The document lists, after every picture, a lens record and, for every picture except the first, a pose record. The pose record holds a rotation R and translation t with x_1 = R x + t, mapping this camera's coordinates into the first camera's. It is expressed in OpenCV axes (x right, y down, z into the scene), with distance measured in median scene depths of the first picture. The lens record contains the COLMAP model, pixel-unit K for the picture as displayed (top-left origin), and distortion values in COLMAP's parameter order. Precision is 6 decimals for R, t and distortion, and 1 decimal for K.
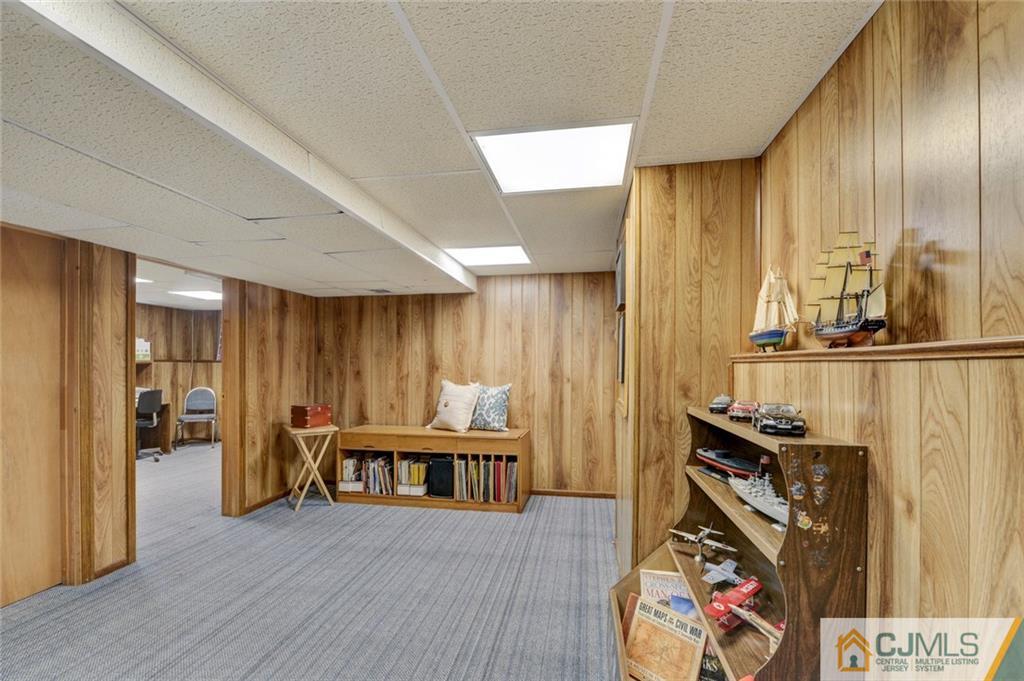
lens RADIAL K [[461.0, 0, 509.9], [0, 461.0, 361.5], [0, 0, 1]] dist [0.000802, 0.000004]
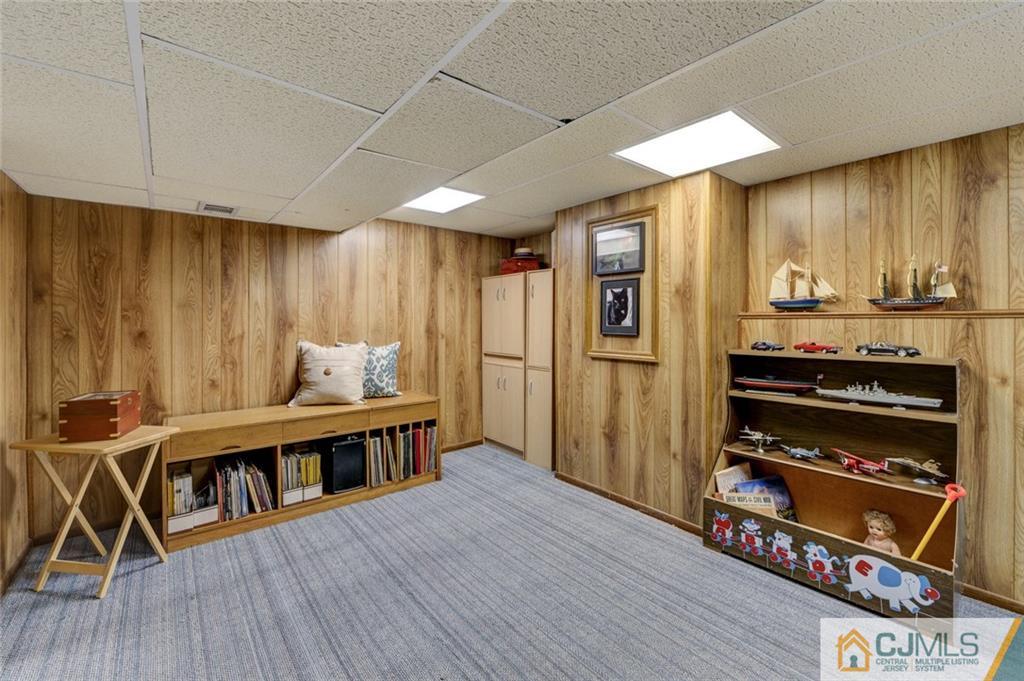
lens RADIAL K [[419.9, 0, 511.9], [0, 419.9, 318.7], [0, 0, 1]] dist [-0.003396, -0.000333]
pose [[0.653223, 0.000489, 0.757165, -0.464815], [-0.002689, 0.999995, 0.001675, 0.001188], [-0.757161, -0.003130, 0.653221, 0.297703]]
